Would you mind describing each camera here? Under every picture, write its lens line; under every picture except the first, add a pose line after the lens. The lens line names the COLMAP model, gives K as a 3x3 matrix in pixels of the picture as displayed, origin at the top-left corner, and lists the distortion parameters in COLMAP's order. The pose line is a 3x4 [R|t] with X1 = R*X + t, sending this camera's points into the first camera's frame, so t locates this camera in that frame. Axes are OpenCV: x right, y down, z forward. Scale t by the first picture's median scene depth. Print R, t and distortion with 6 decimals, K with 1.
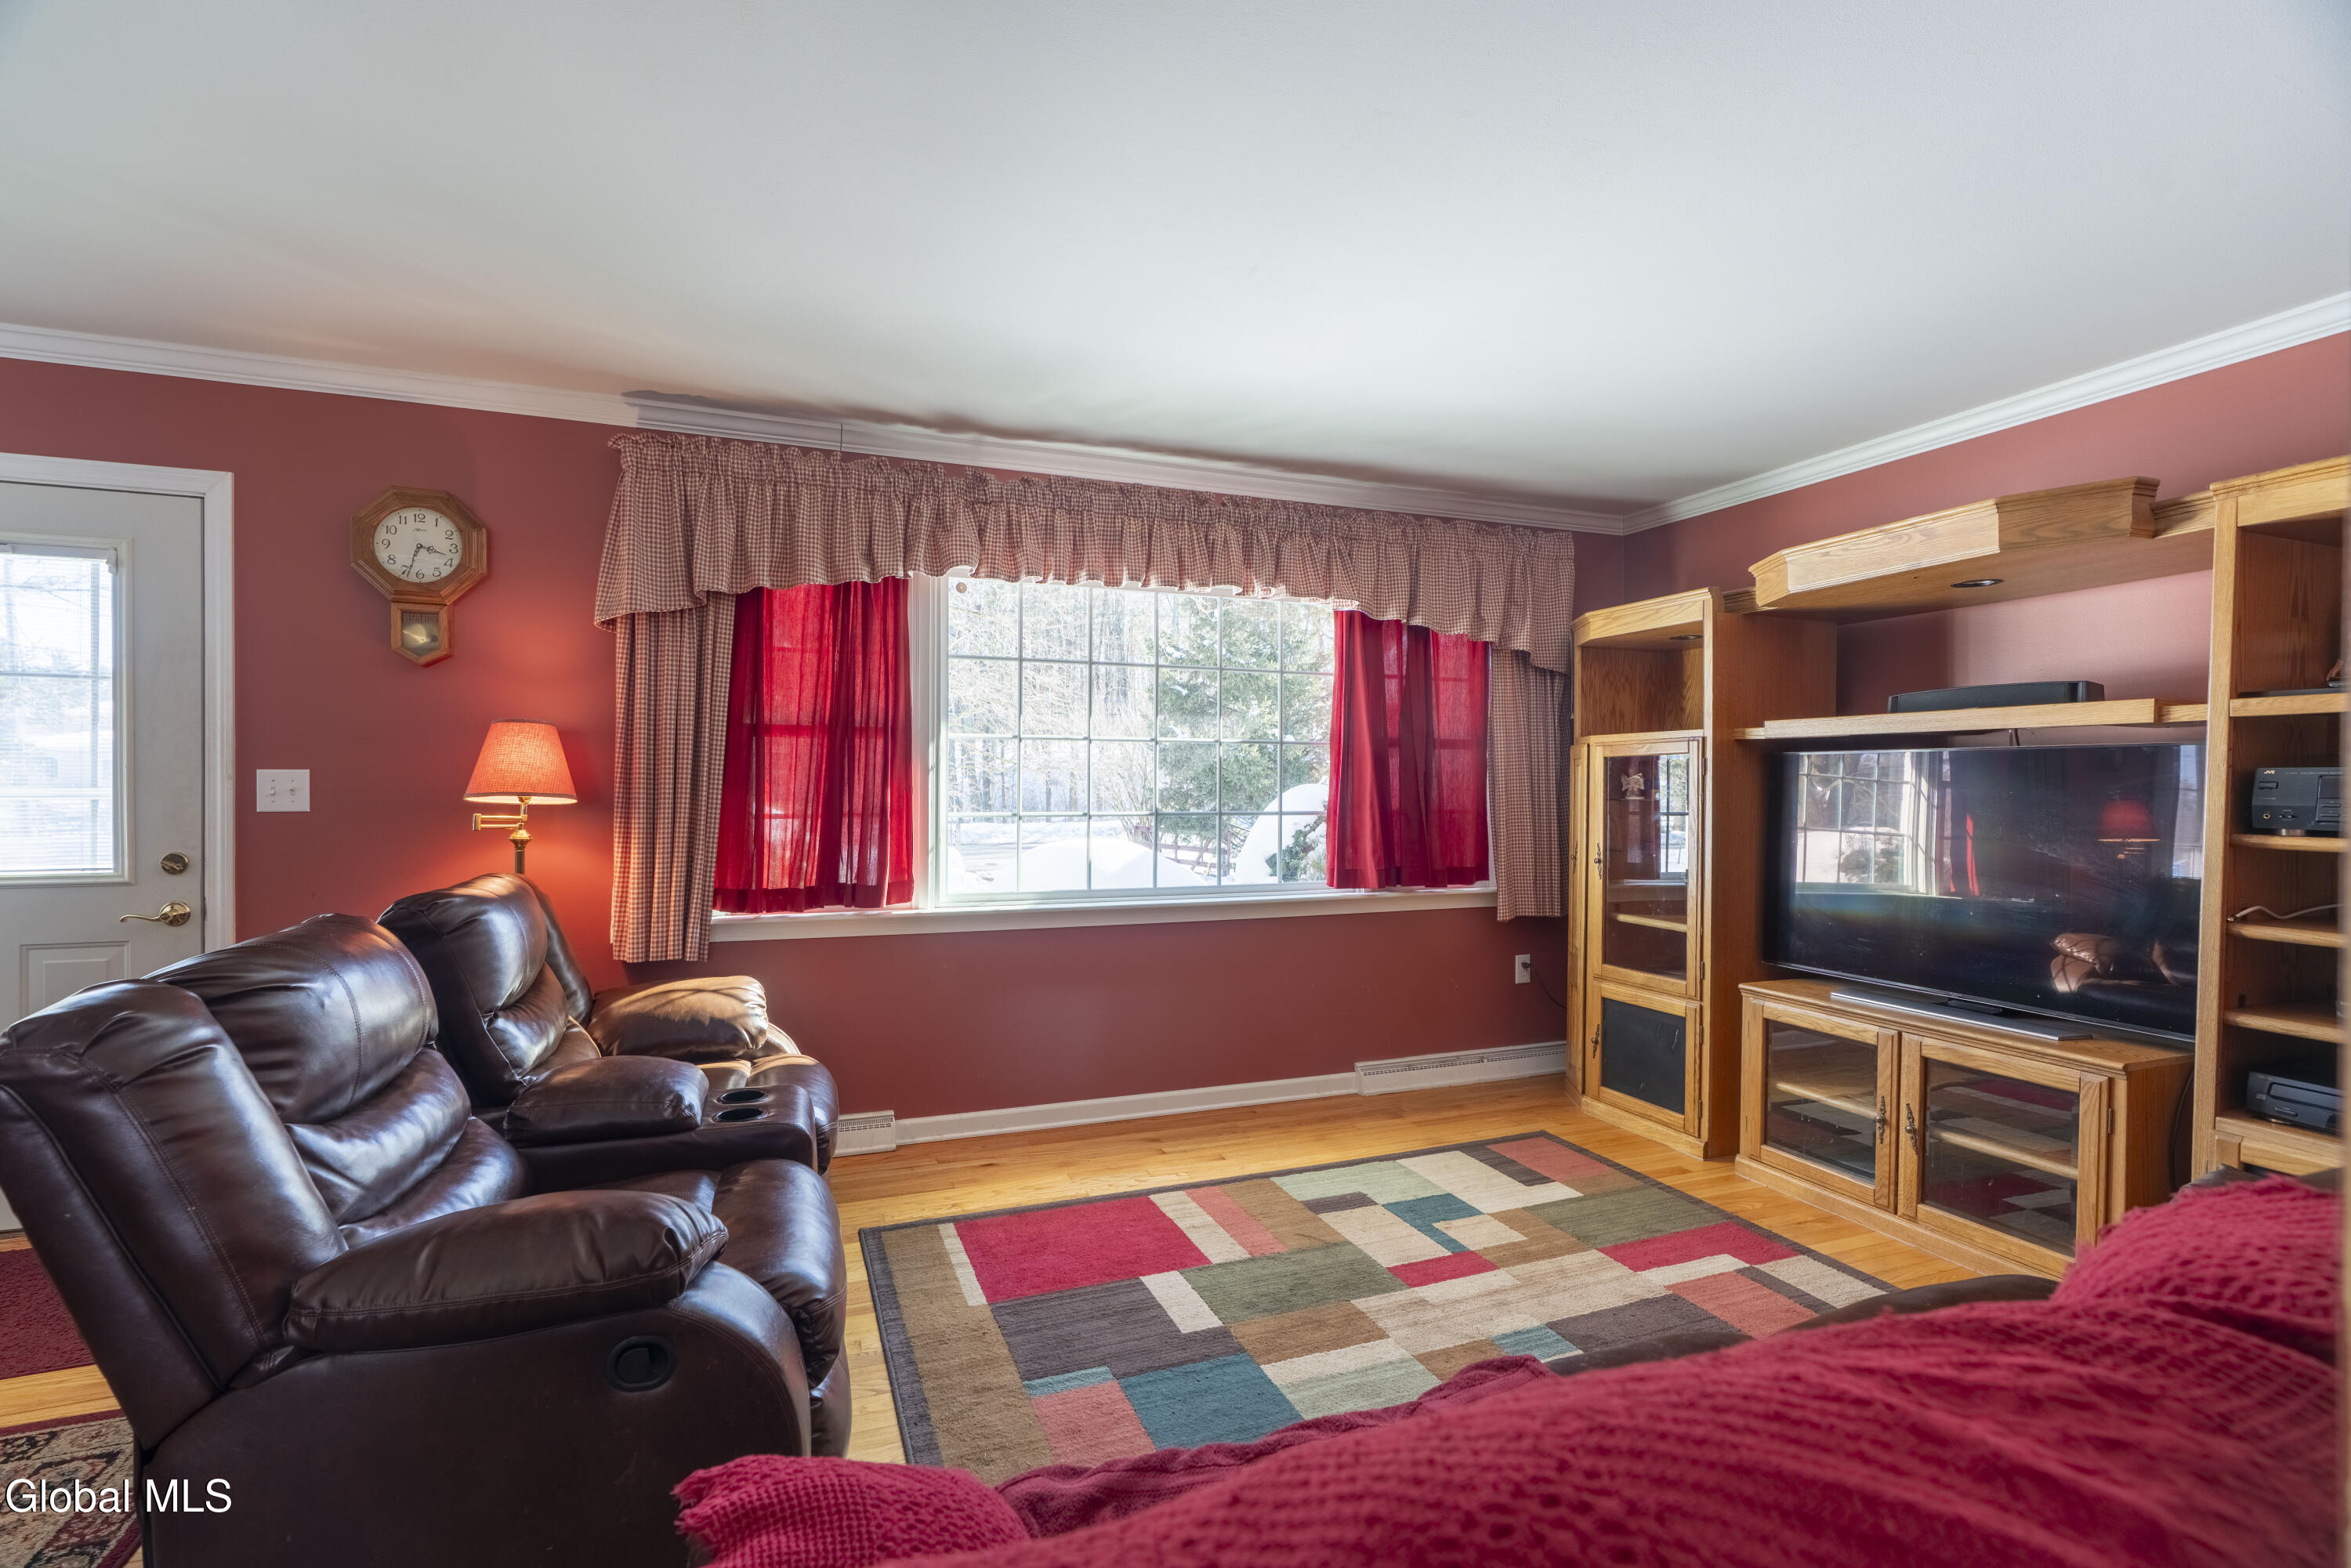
lens RADIAL K [[1042.4, 0, 1150.4], [0, 1042.4, 793.5], [0, 0, 1]] dist [-0.009704, 0.004189]
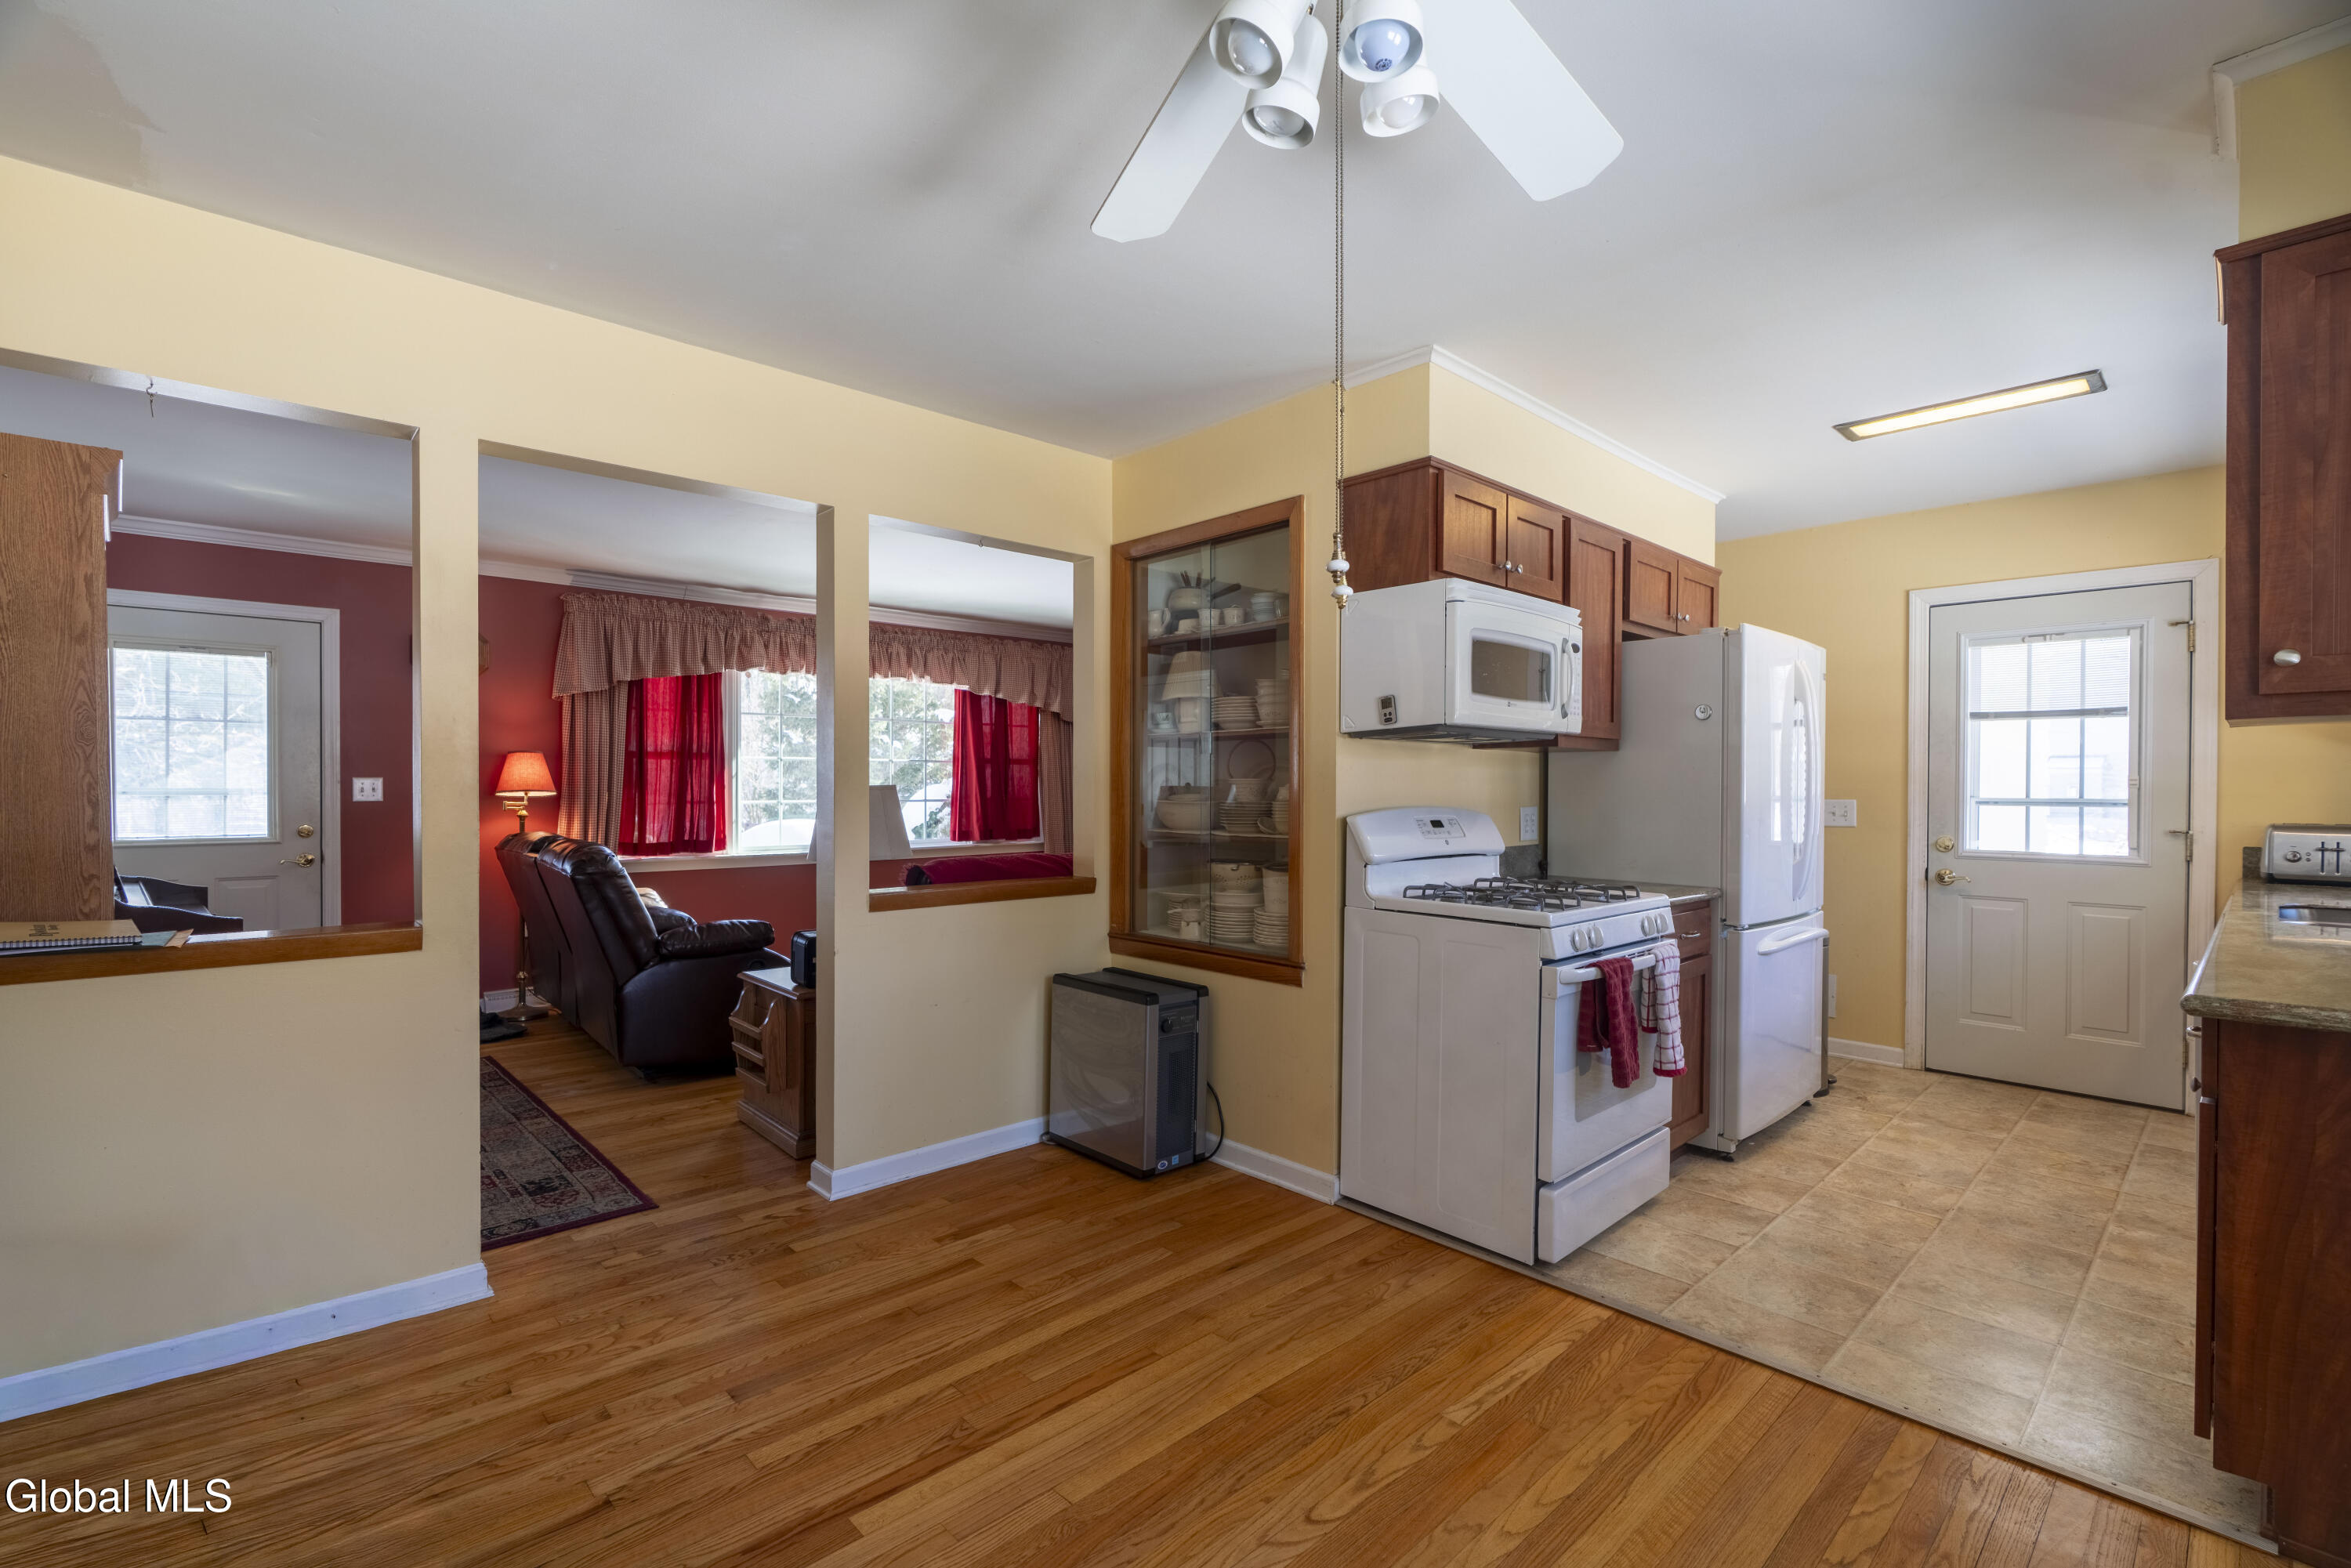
lens RADIAL K [[1042.4, 0, 1159.0], [0, 1042.4, 797.7], [0, 0, 1]] dist [-0.009704, 0.004189]
pose [[0.923953, -0.005942, 0.382459, -0.200465], [0.002829, 0.999958, 0.008702, -0.000264], [-0.382495, -0.006958, 0.923931, -0.855905]]
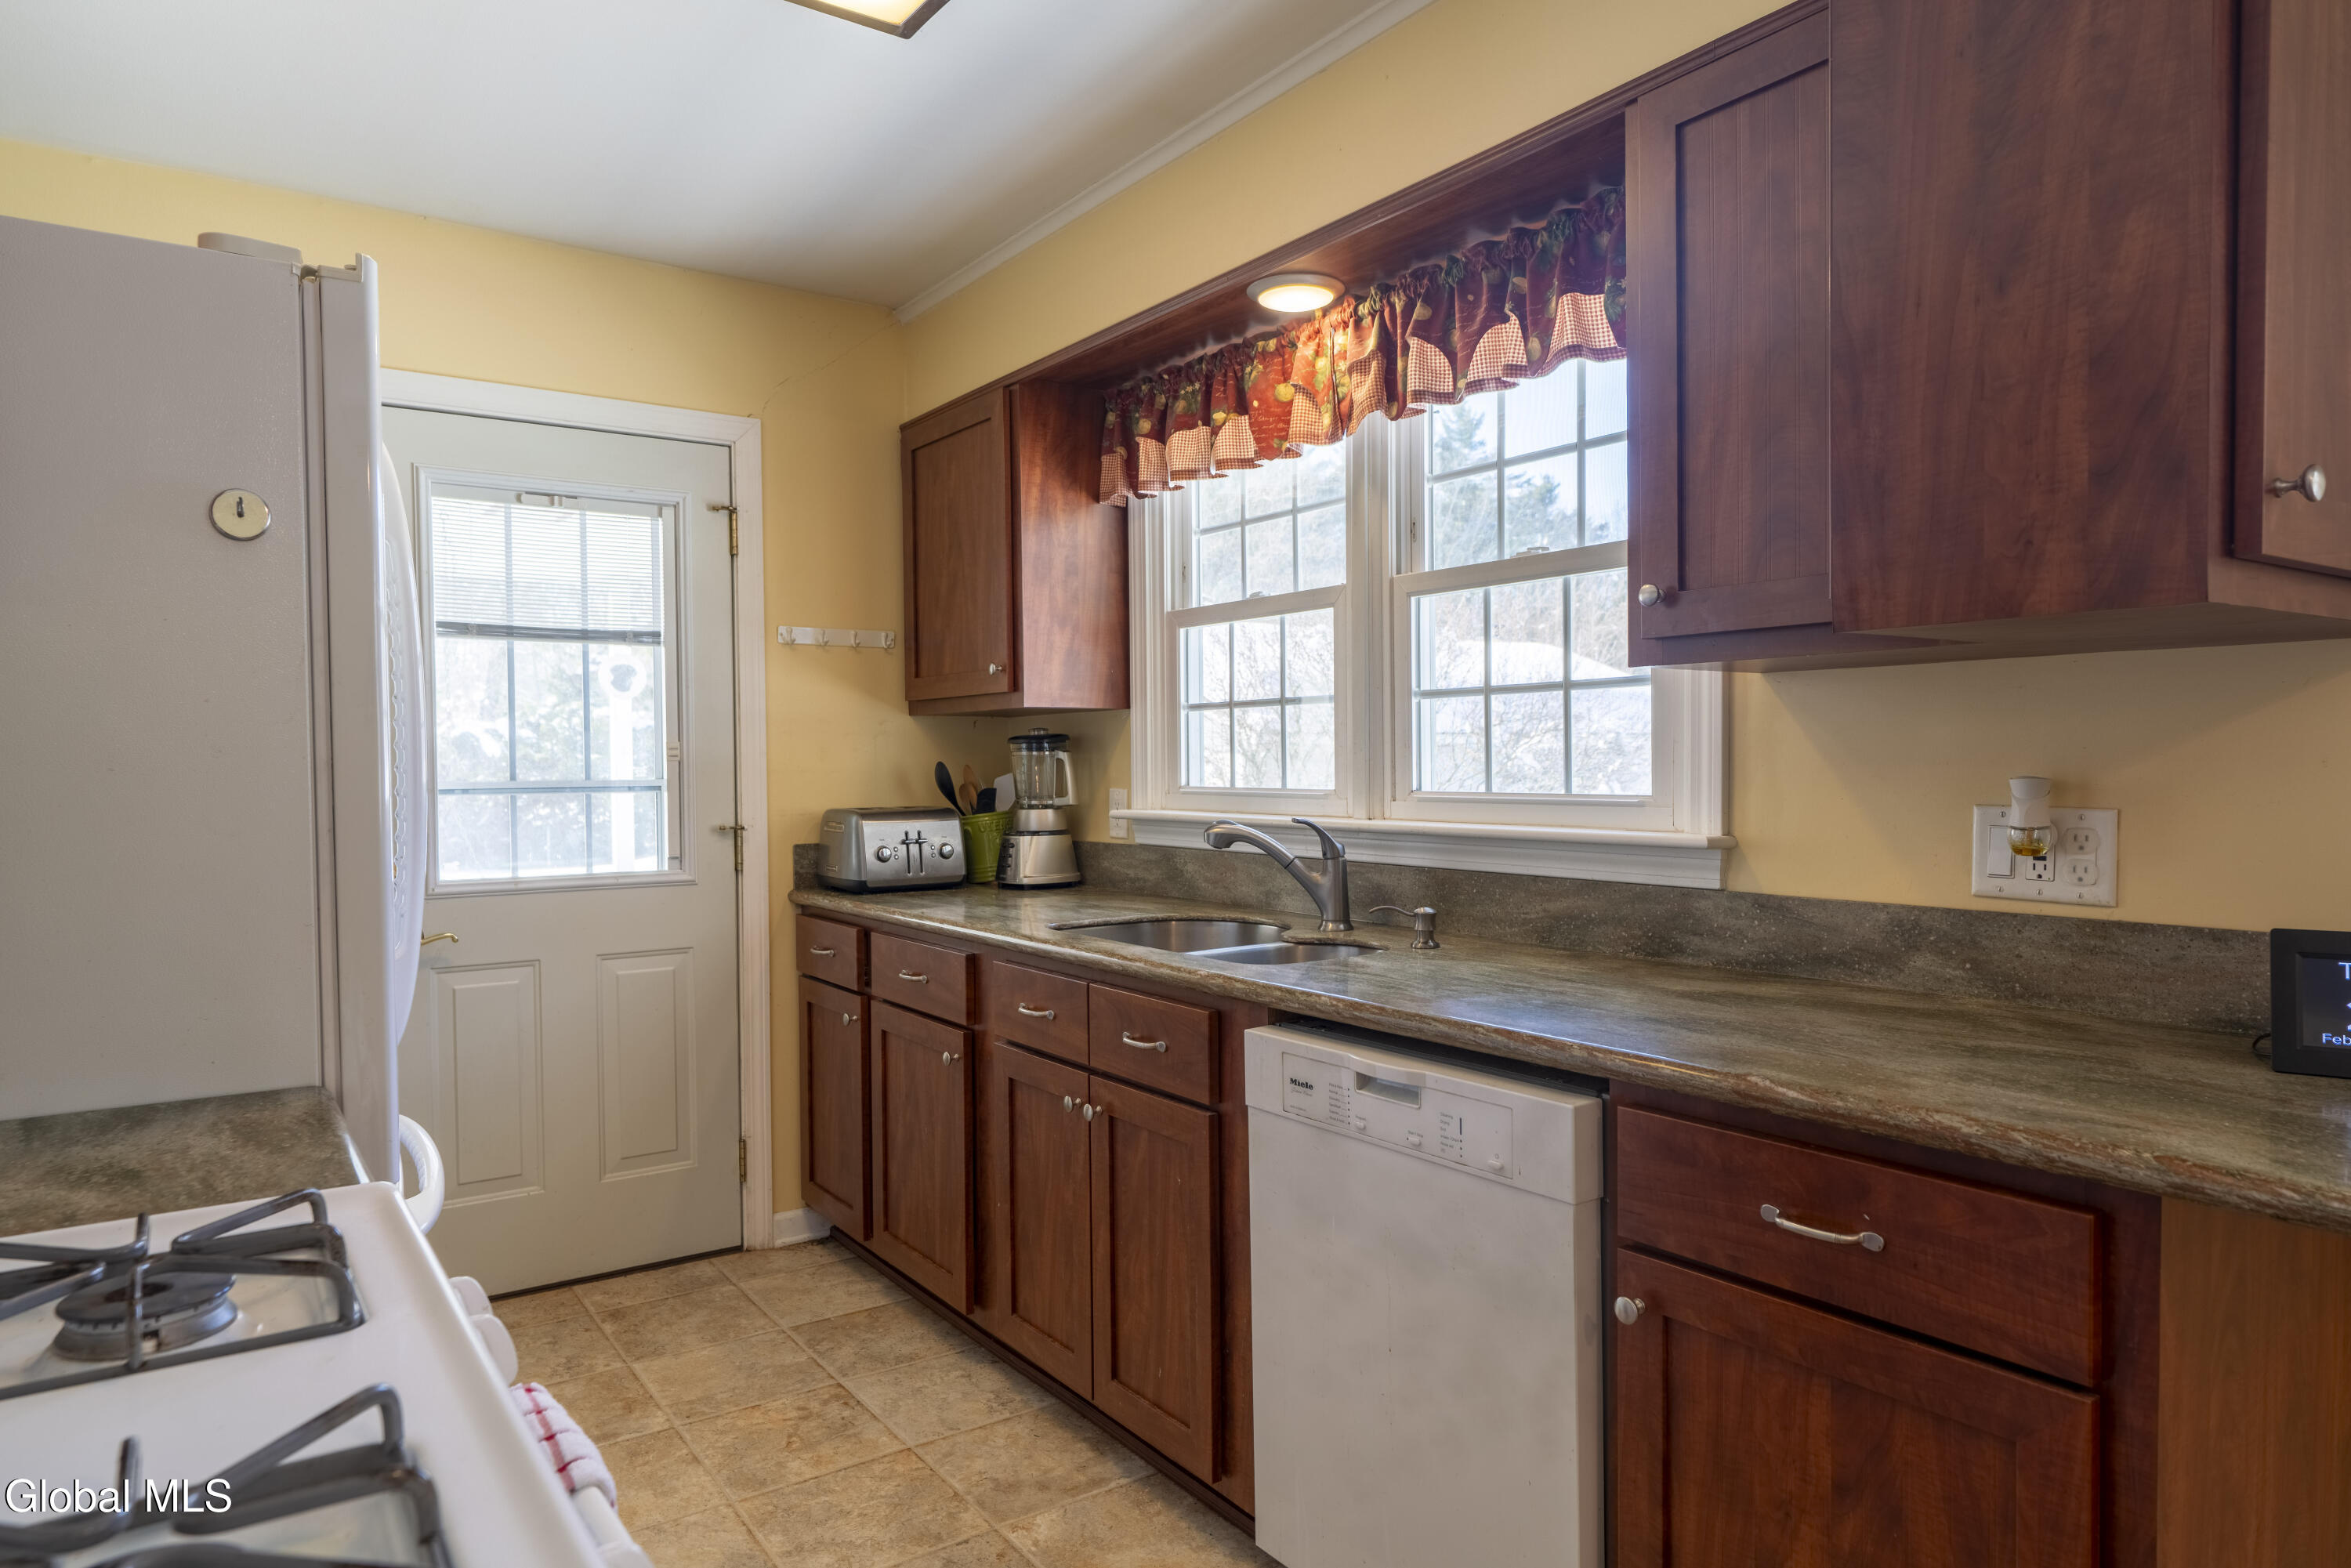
lens RADIAL K [[1410.1, 0, 1147.1], [0, 1410.1, 800.6], [0, 0, 1]] dist [-0.008020, 0.001941]
pose [[-0.244914, -0.030770, 0.969057, 1.181735], [0.012359, 0.999316, 0.034855, -0.002735], [-0.969466, 0.020513, -0.244366, 1.088838]]
